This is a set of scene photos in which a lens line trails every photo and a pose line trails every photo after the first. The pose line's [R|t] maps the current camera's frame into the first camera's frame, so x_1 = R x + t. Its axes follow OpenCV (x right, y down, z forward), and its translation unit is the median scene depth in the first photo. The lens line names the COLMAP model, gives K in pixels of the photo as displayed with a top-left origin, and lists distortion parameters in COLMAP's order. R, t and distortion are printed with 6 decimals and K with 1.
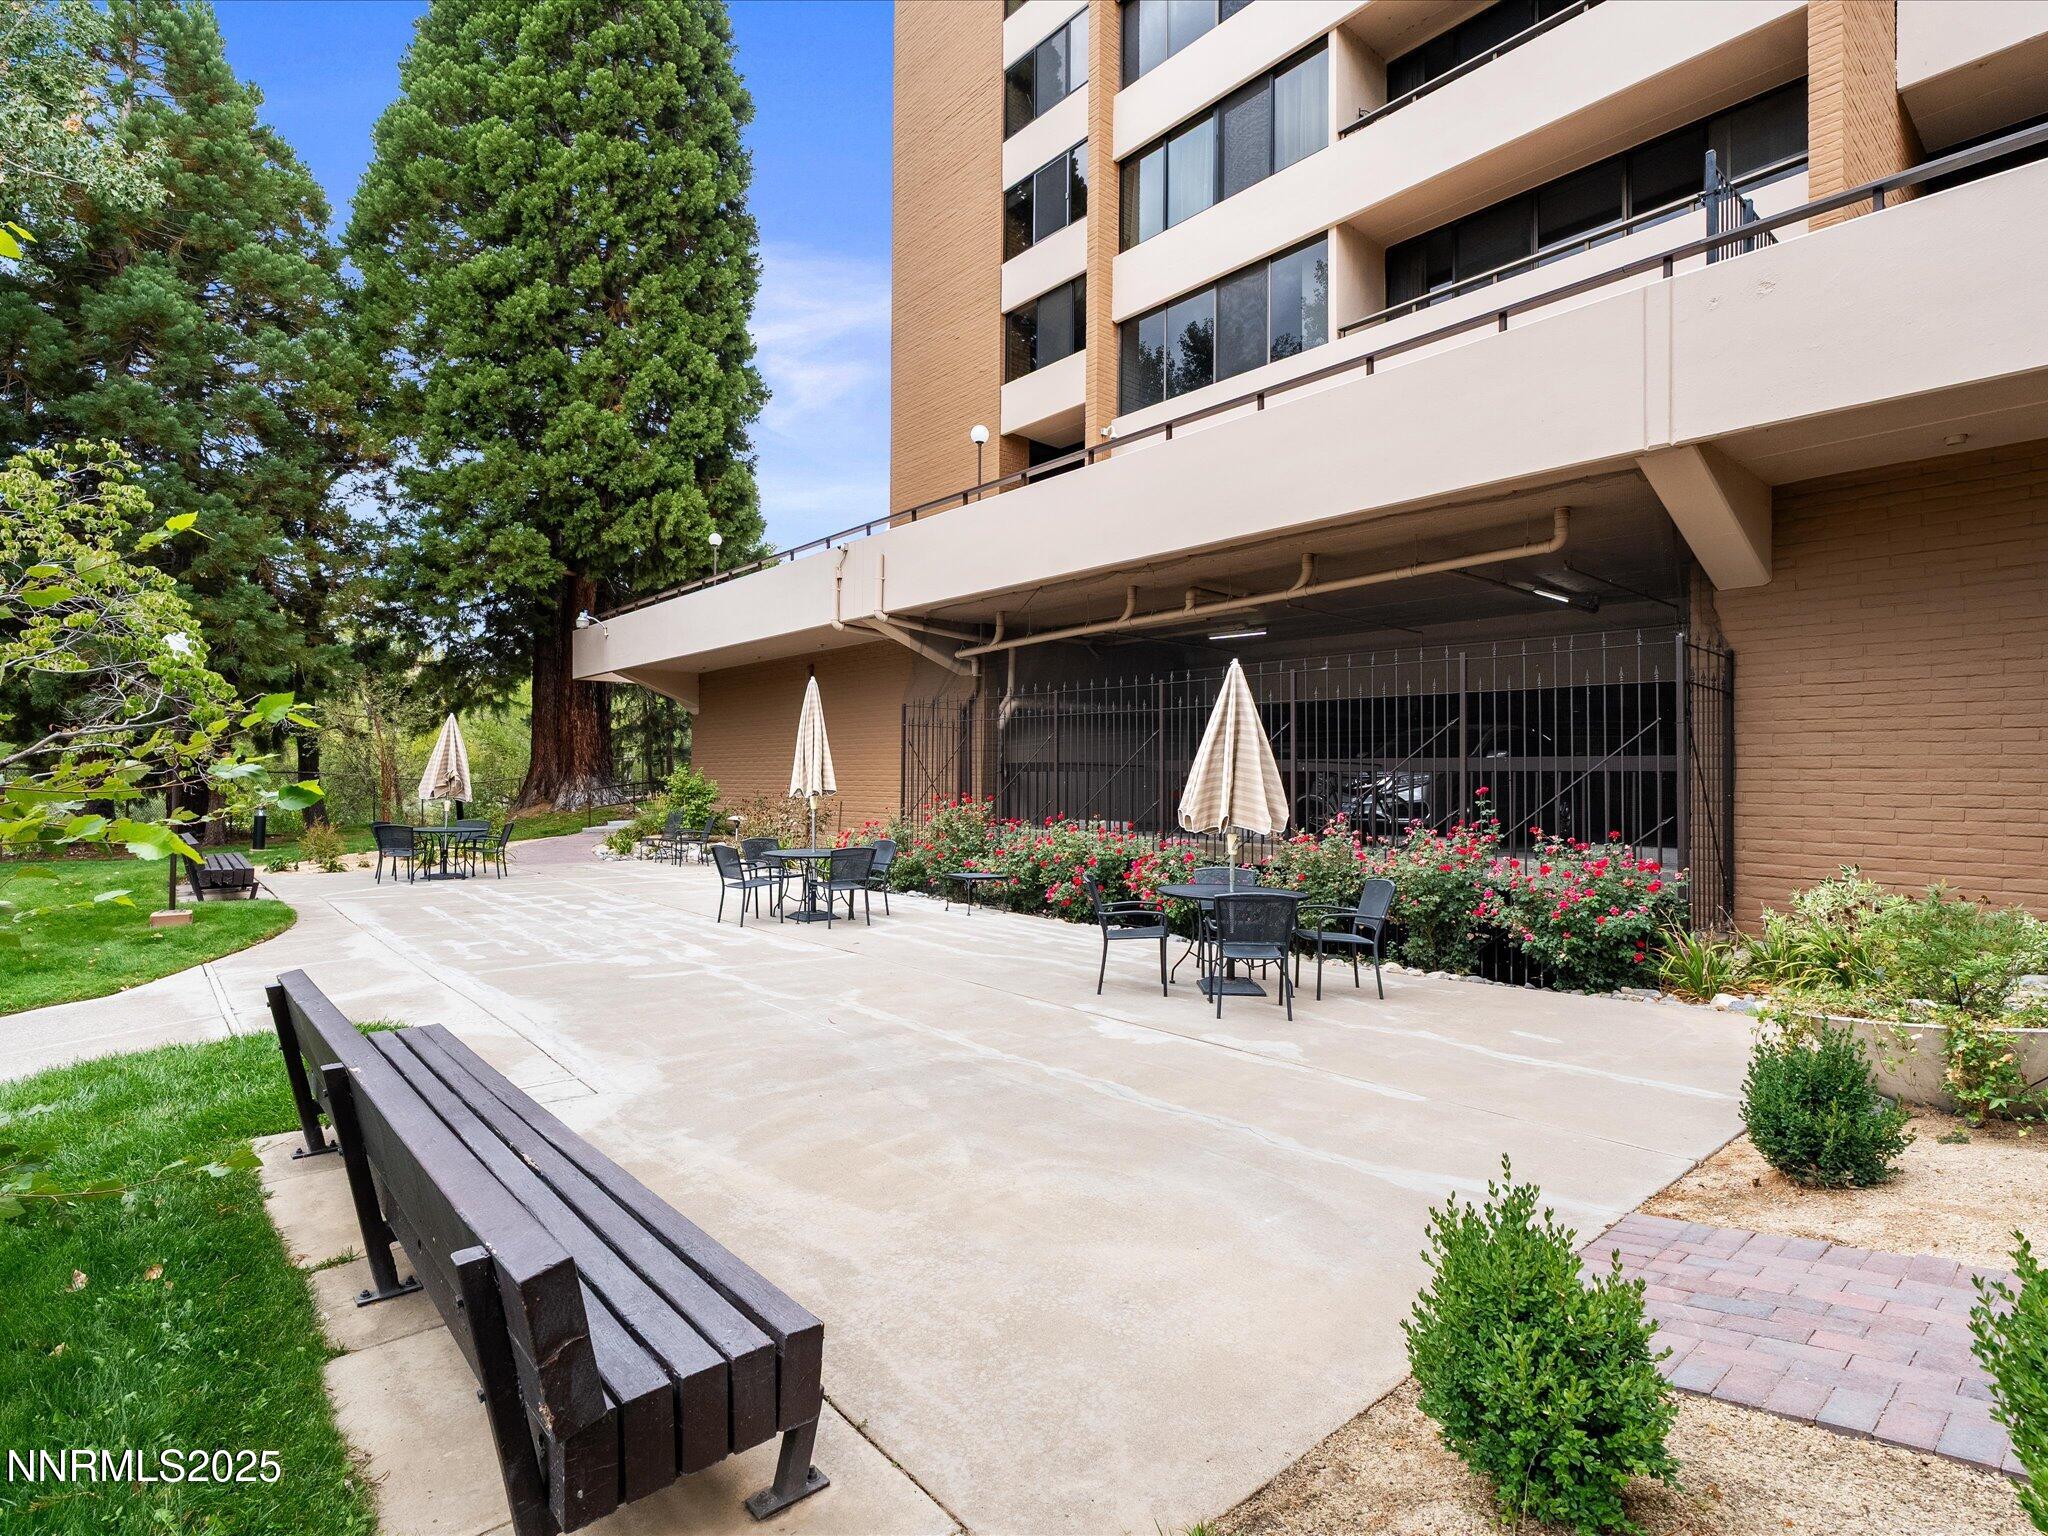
lens RADIAL K [[1014.1, 0, 1024.0], [0, 1014.1, 768.0], [0, 0, 1]] dist [0.000699, -0.001882]
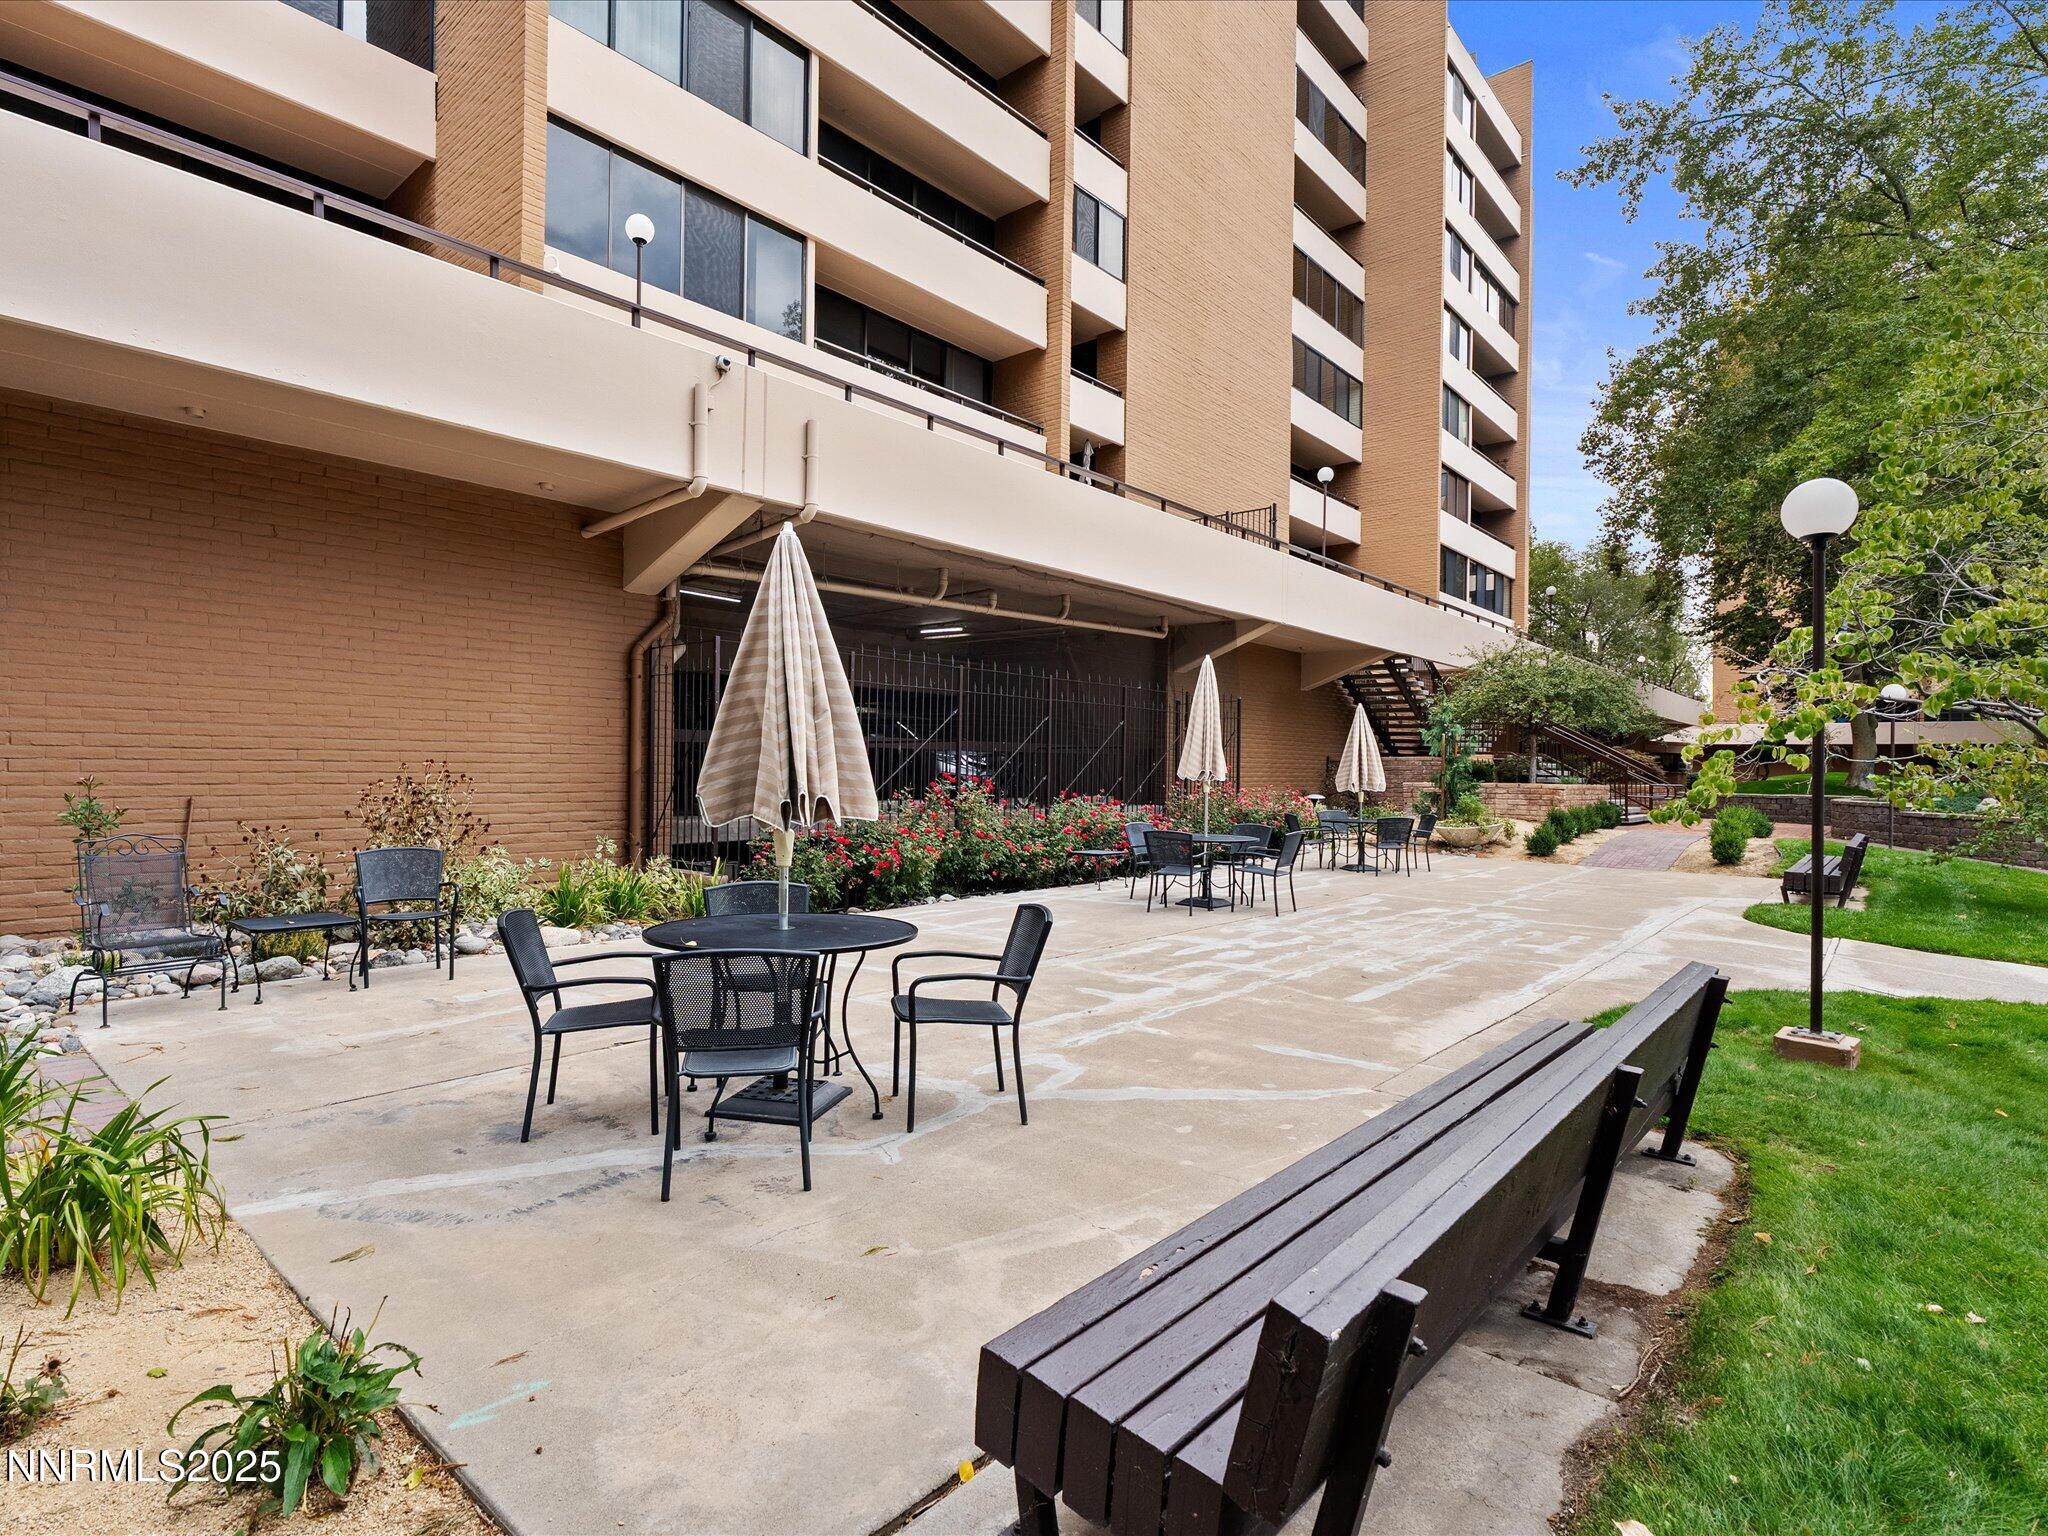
lens RADIAL K [[1042.0, 0, 1015.6], [0, 1042.0, 766.2], [0, 0, 1]] dist [-0.004077, 0.000618]
pose [[-0.126181, -0.009179, 0.991965, -0.982875], [-0.028226, 0.999586, 0.005659, 0.013273], [-0.991606, -0.027285, -0.126388, 1.092031]]
